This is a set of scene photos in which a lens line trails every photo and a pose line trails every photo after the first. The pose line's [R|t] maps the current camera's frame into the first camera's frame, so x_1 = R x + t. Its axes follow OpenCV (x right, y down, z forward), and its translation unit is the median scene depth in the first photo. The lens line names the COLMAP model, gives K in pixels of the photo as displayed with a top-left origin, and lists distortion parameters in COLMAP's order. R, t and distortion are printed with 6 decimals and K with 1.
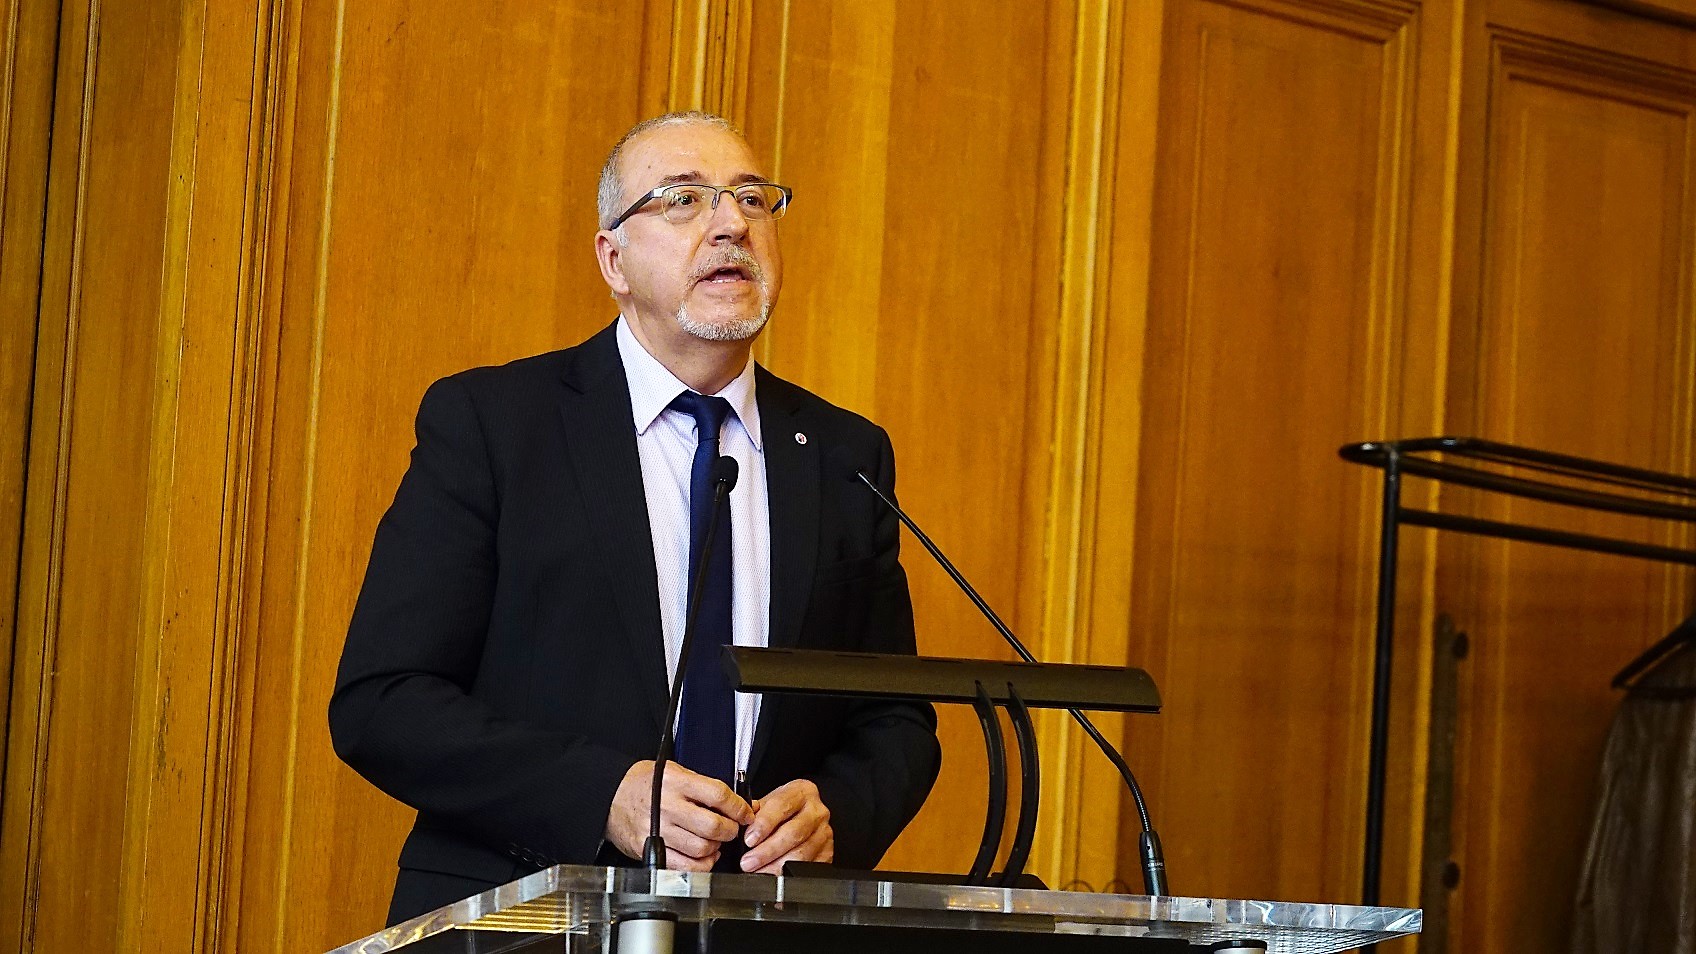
lens RADIAL K [[4113.0, 0, 830.9], [0, 4113.0, 487.0], [0, 0, 1]] dist [-0.024857, 0.000000]
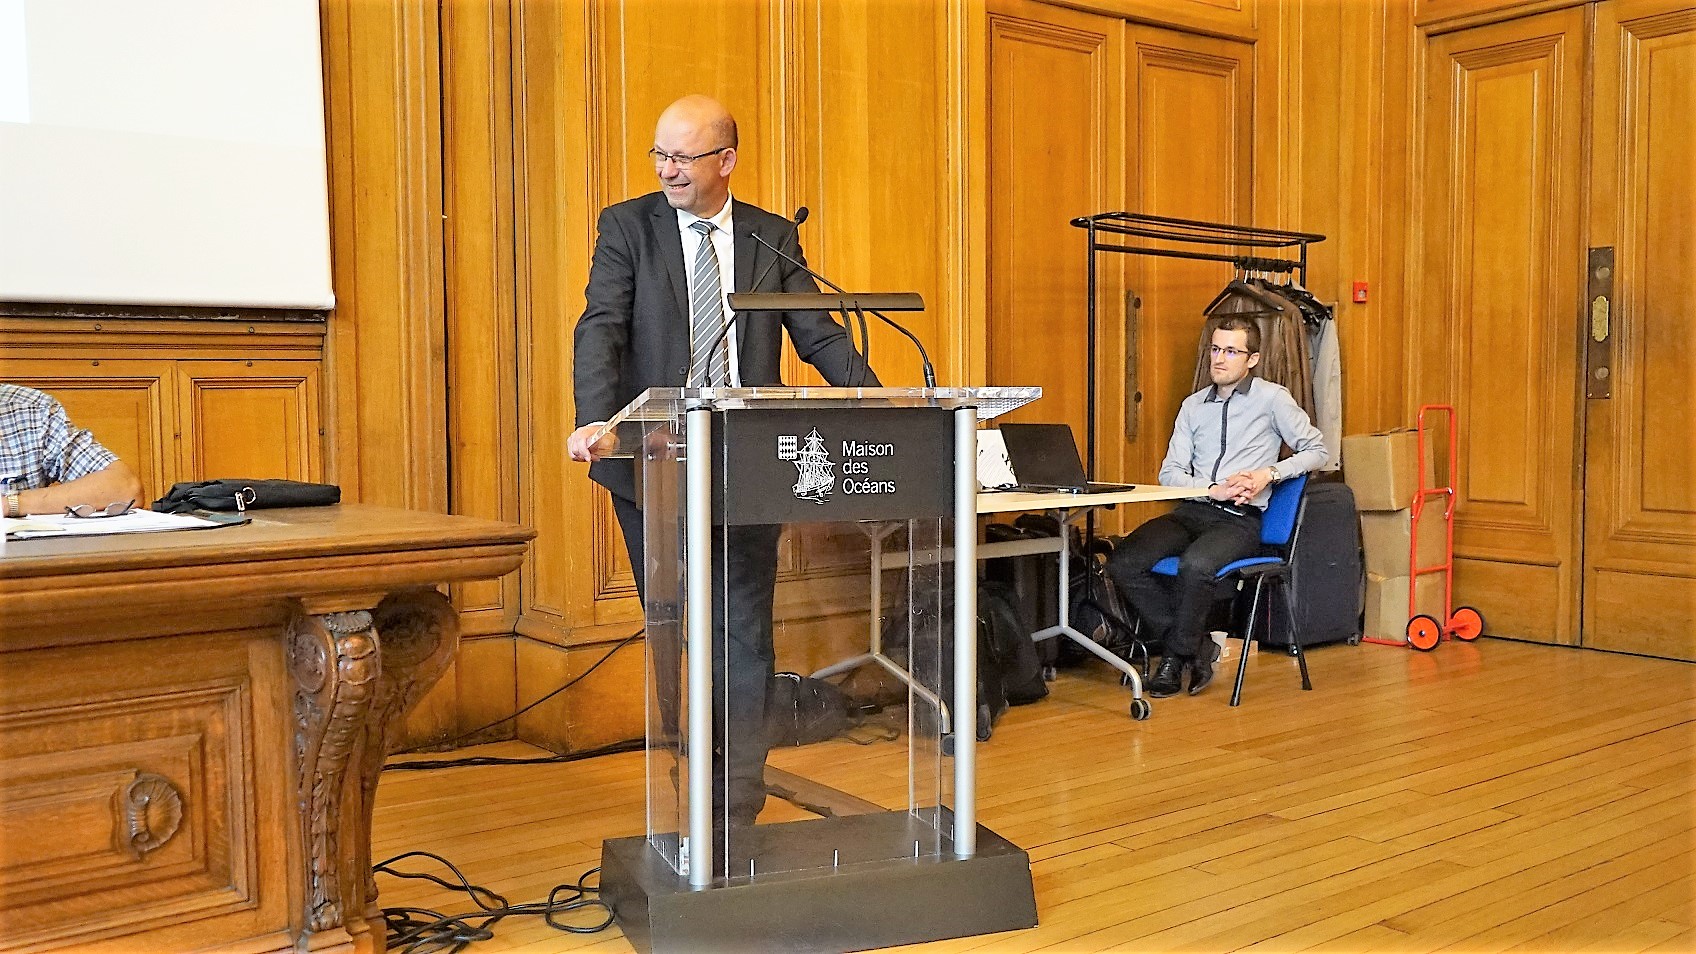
lens RADIAL K [[1562.9, 0, 844.6], [0, 1562.9, 475.2], [0, 0, 1]] dist [-0.000454, 0.000000]
pose [[0.994615, -0.063109, -0.082207, 0.060329], [0.072381, 0.990704, 0.115181, 0.024854], [0.074174, -0.120511, 0.989937, 0.065009]]
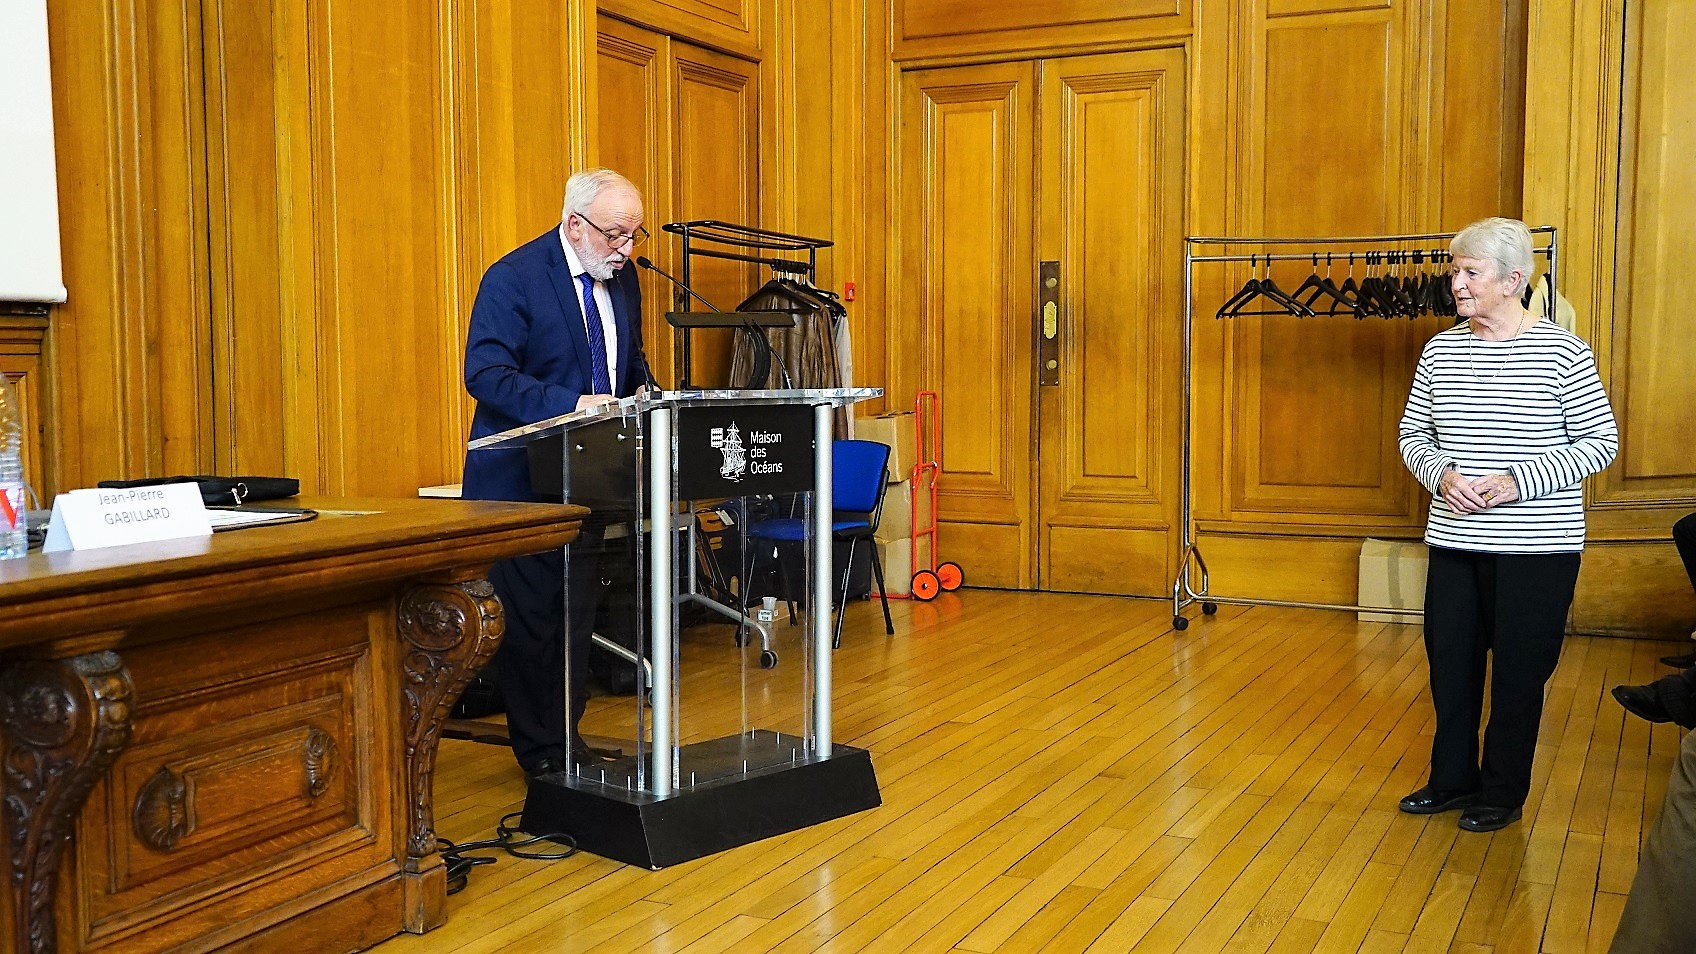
lens RADIAL K [[1719.3, 0, 859.6], [0, 1719.3, 475.9], [0, 0, 1]] dist [0.006426, 0.000000]
pose [[0.920485, -0.089531, 0.380383, -0.210400], [0.033597, 0.987928, 0.151228, -0.014456], [-0.389331, -0.126423, 0.912381, -0.089147]]
